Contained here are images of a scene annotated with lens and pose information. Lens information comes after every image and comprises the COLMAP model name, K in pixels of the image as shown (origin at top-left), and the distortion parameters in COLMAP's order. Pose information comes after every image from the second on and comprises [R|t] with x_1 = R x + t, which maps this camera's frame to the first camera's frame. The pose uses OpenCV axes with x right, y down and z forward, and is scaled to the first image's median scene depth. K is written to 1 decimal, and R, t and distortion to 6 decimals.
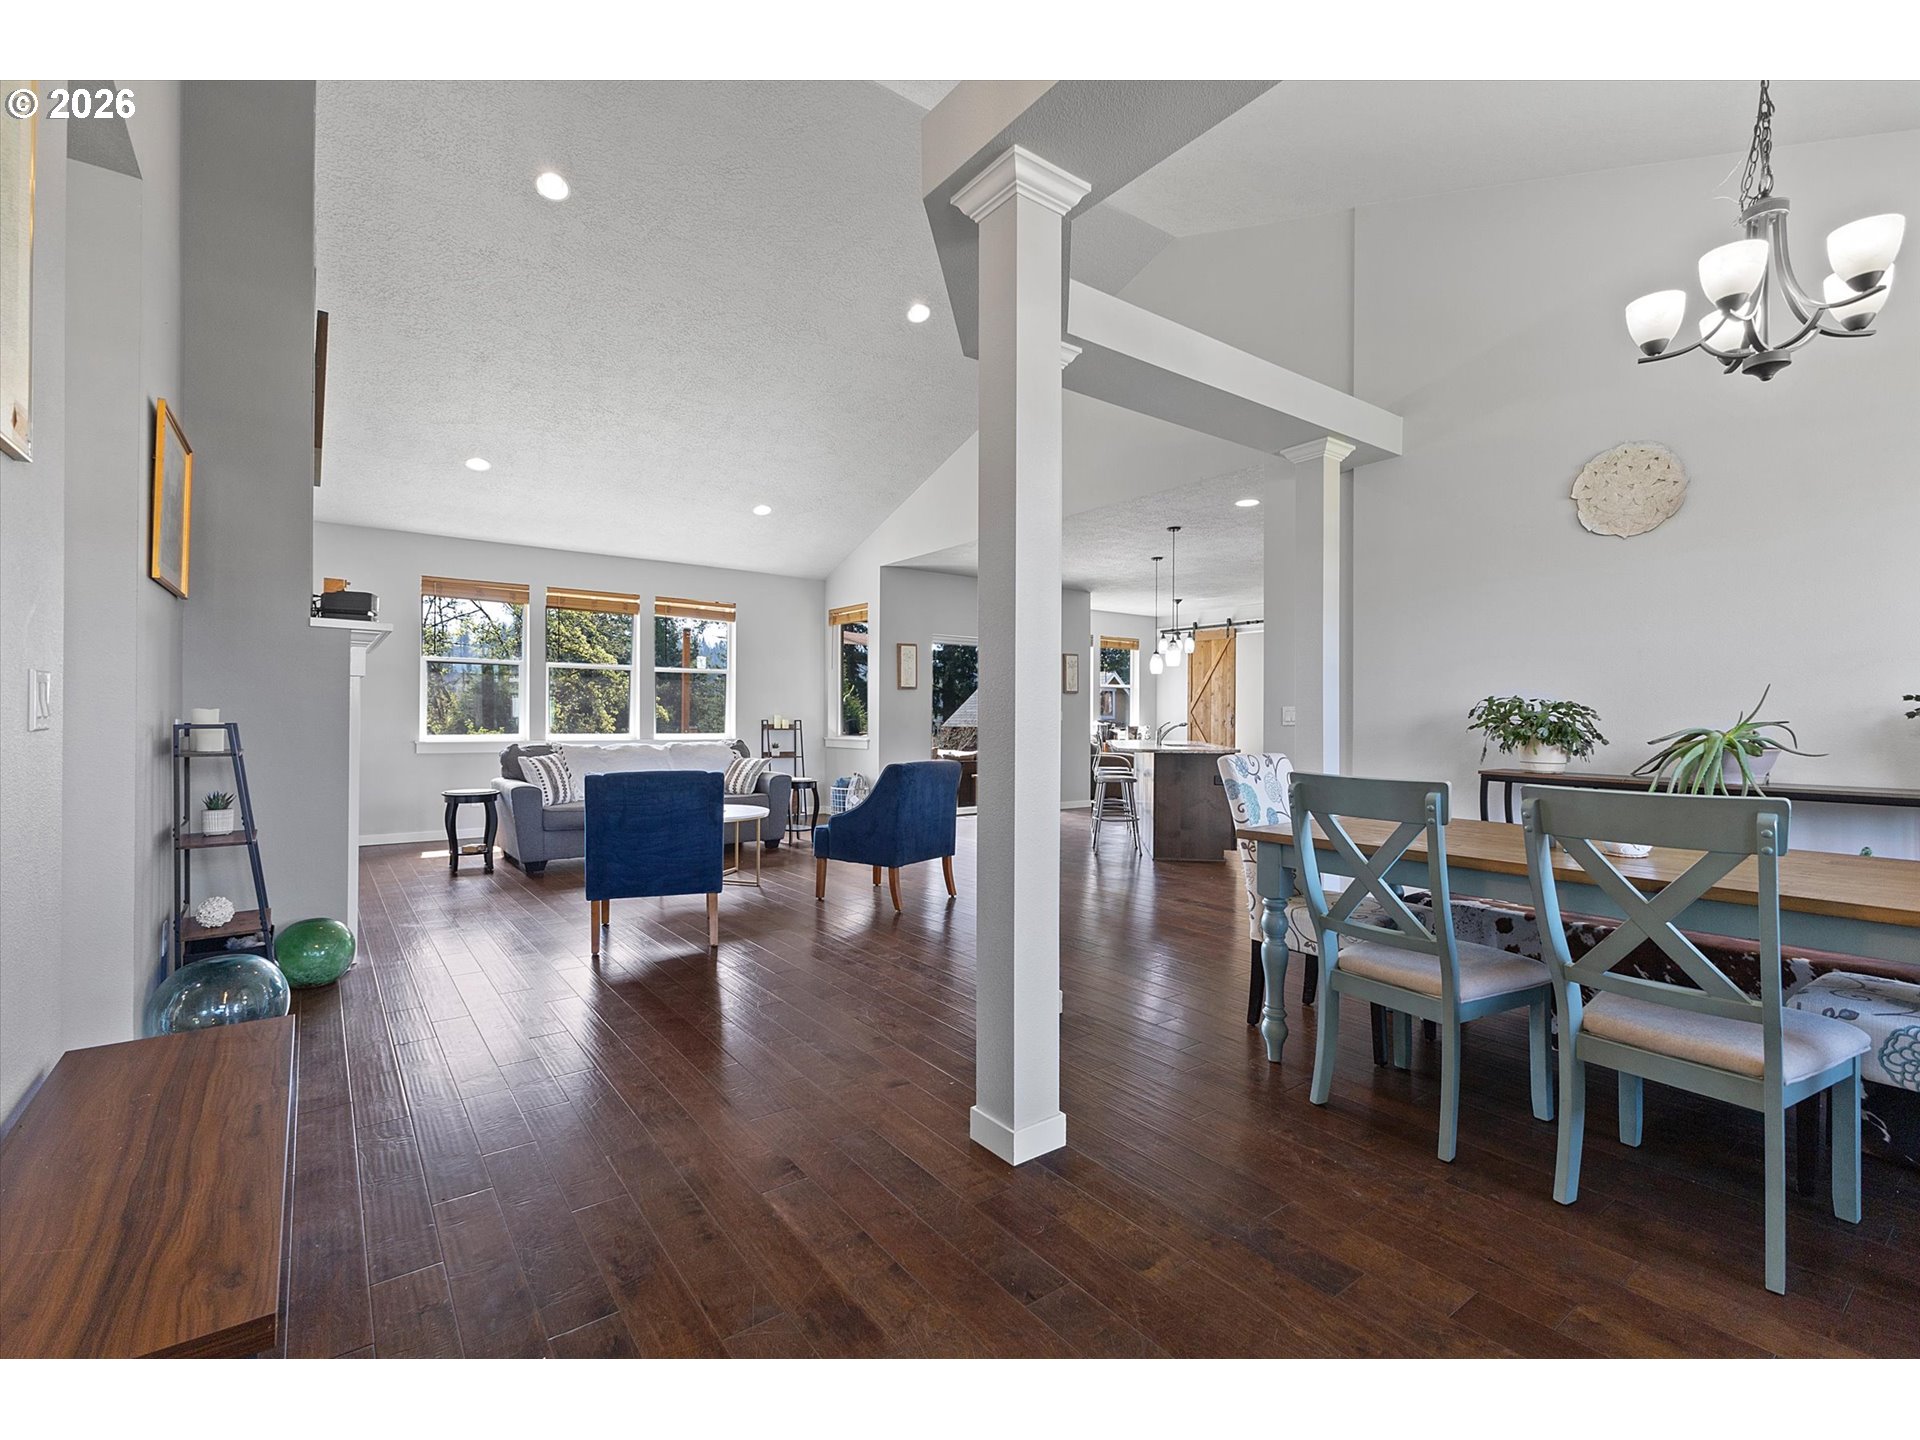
lens RADIAL K [[828.3, 0, 974.6], [0, 828.3, 721.7], [0, 0, 1]] dist [0.001051, -0.000113]
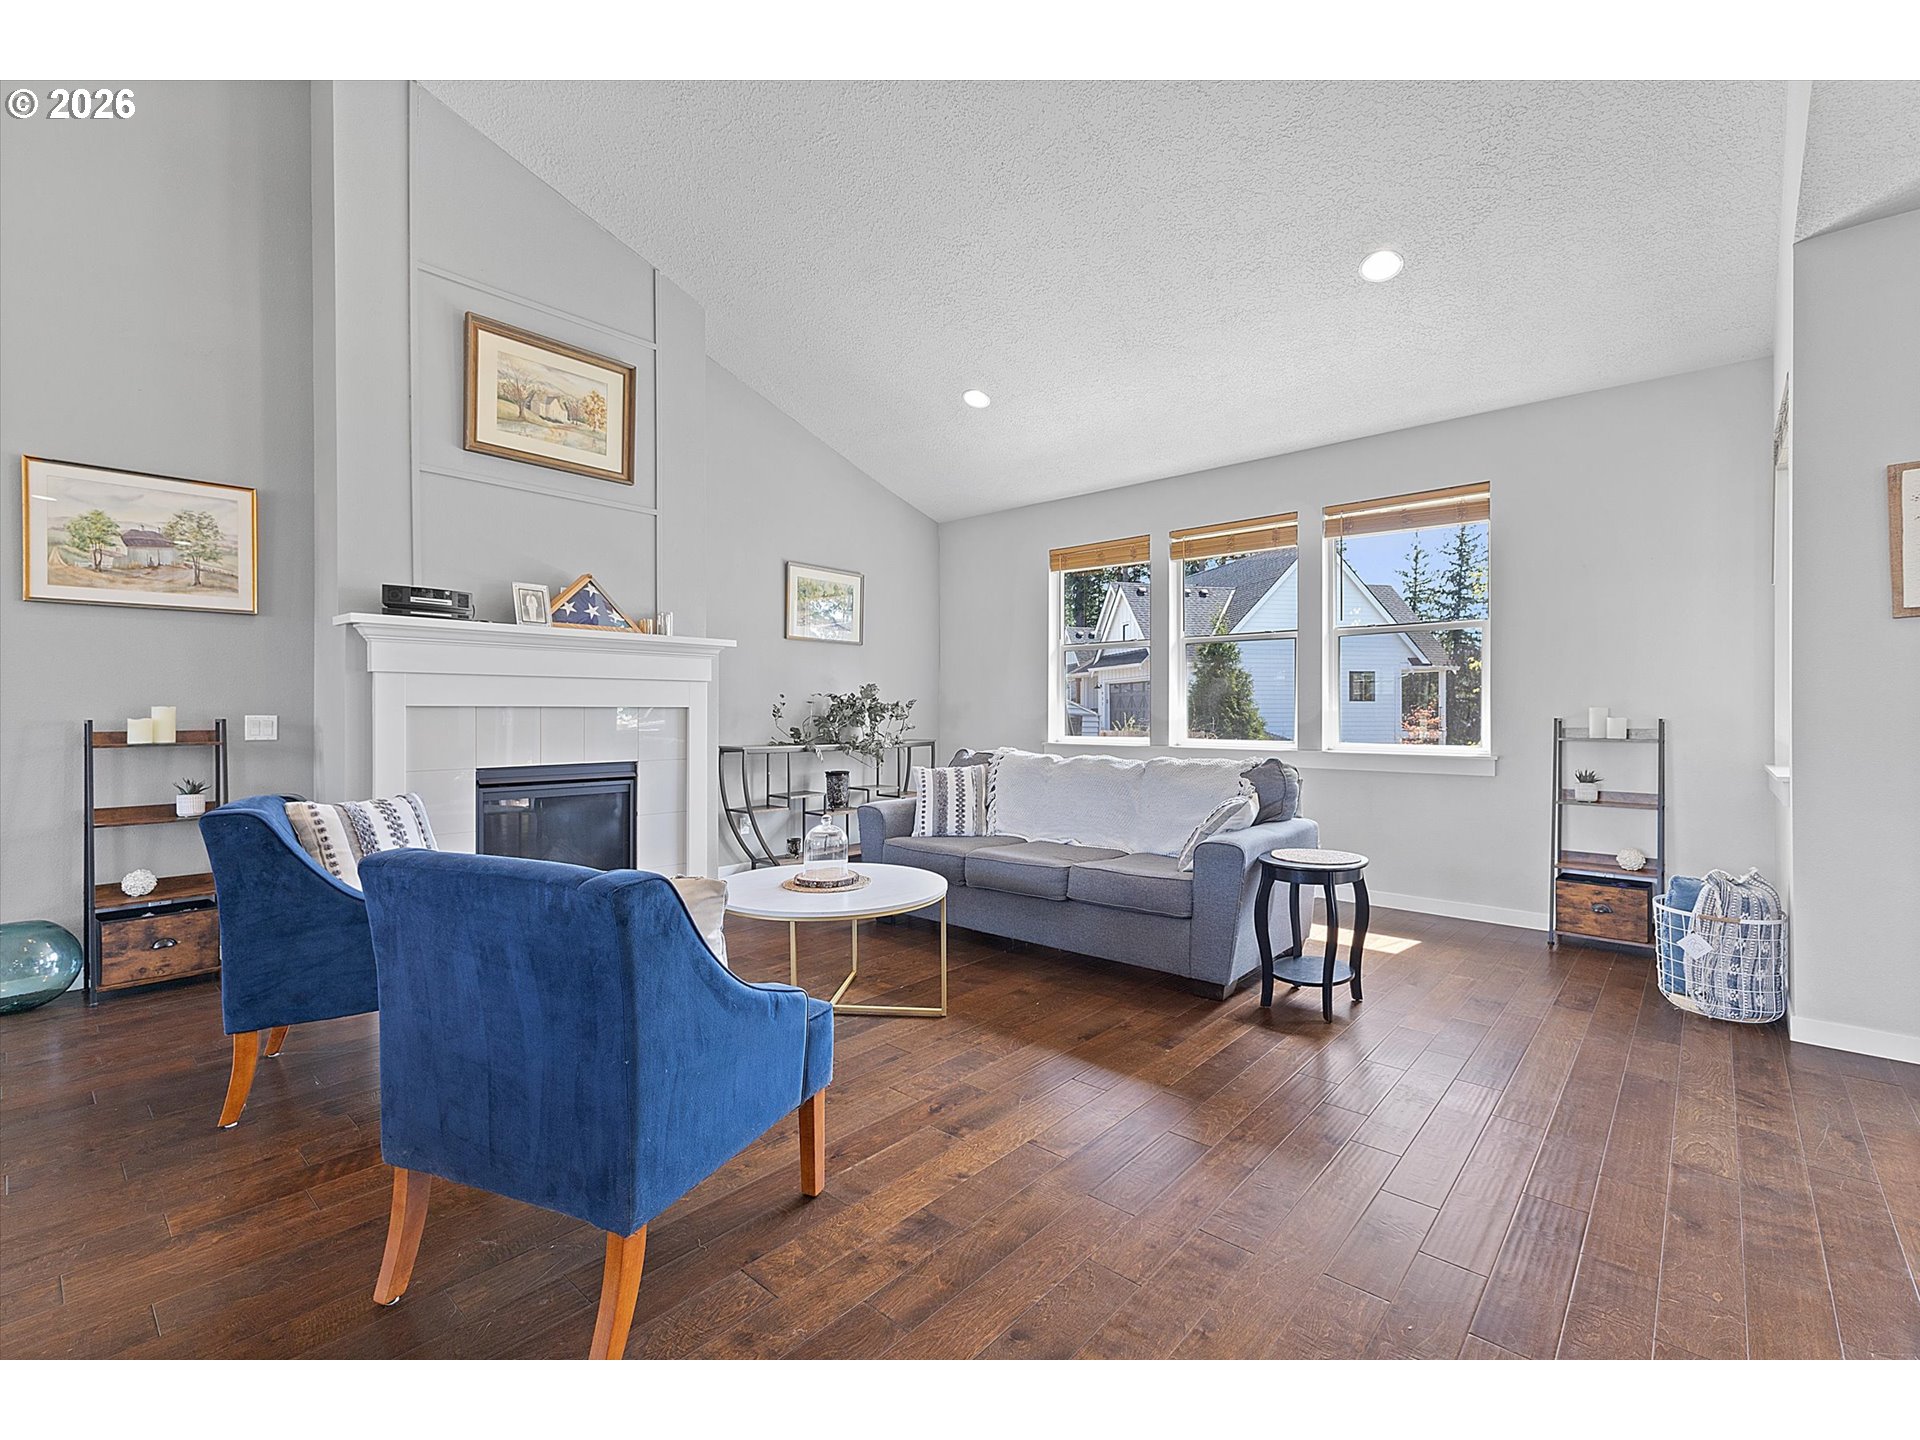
lens RADIAL K [[842.9, 0, 955.9], [0, 842.9, 708.8], [0, 0, 1]] dist [0.002683, 0.000381]
pose [[0.200091, -0.007857, -0.979746, 0.126483], [-0.001724, 0.999963, -0.008371, -0.002933], [0.979776, 0.003364, 0.200070, 0.547428]]
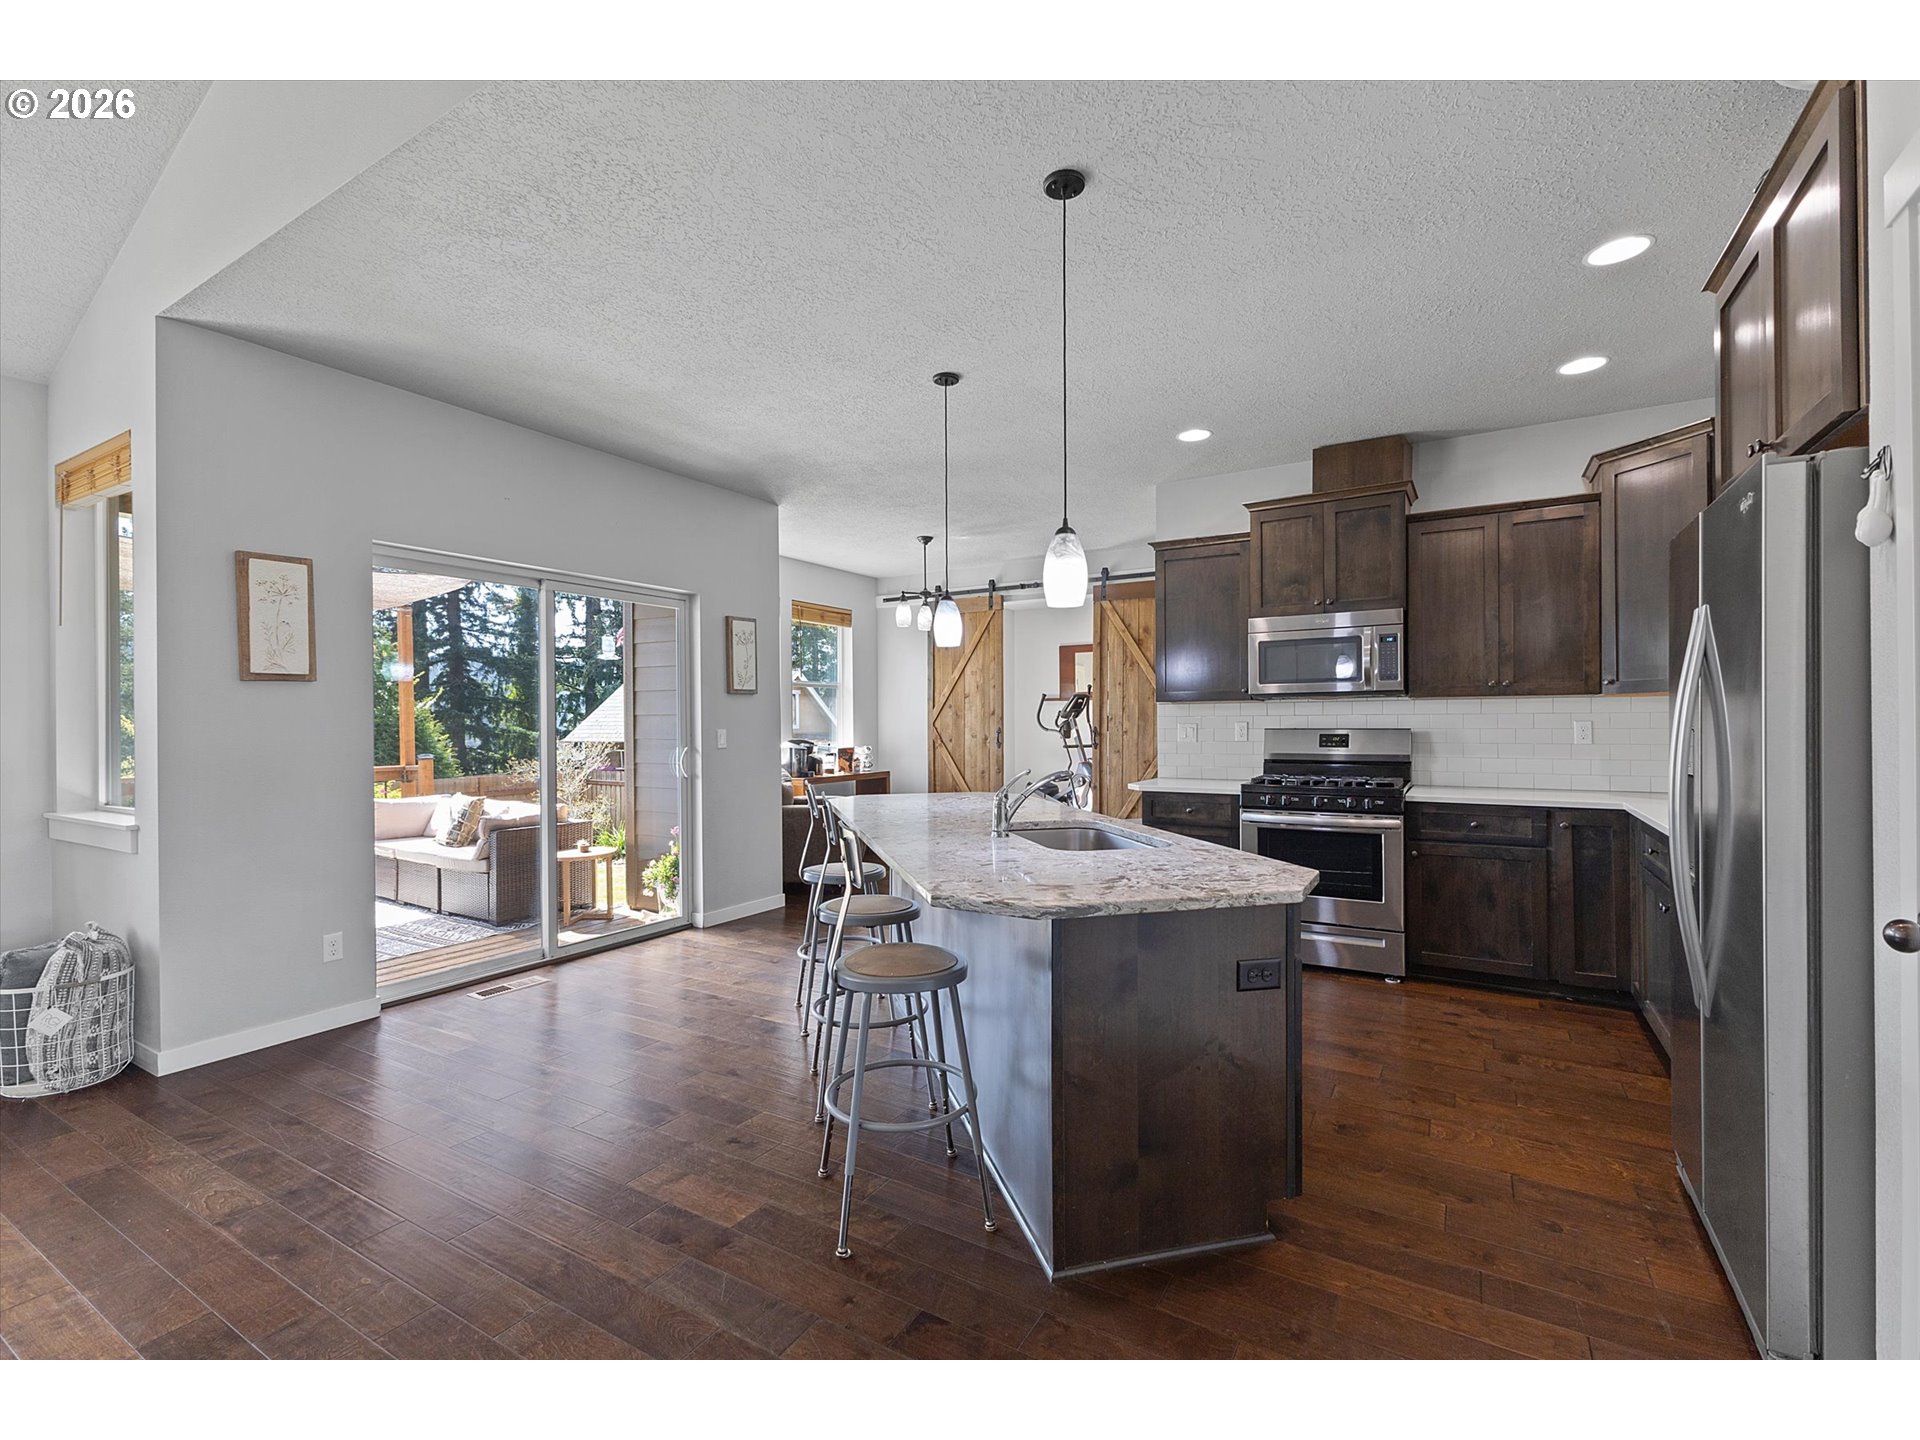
lens RADIAL K [[828.3, 0, 974.6], [0, 828.3, 721.7], [0, 0, 1]] dist [0.001051, -0.000113]
pose [[0.925352, -0.011264, 0.378943, 0.057445], [0.012834, 0.999916, -0.001617, -0.015267], [-0.378893, 0.006360, 0.925419, 0.499593]]
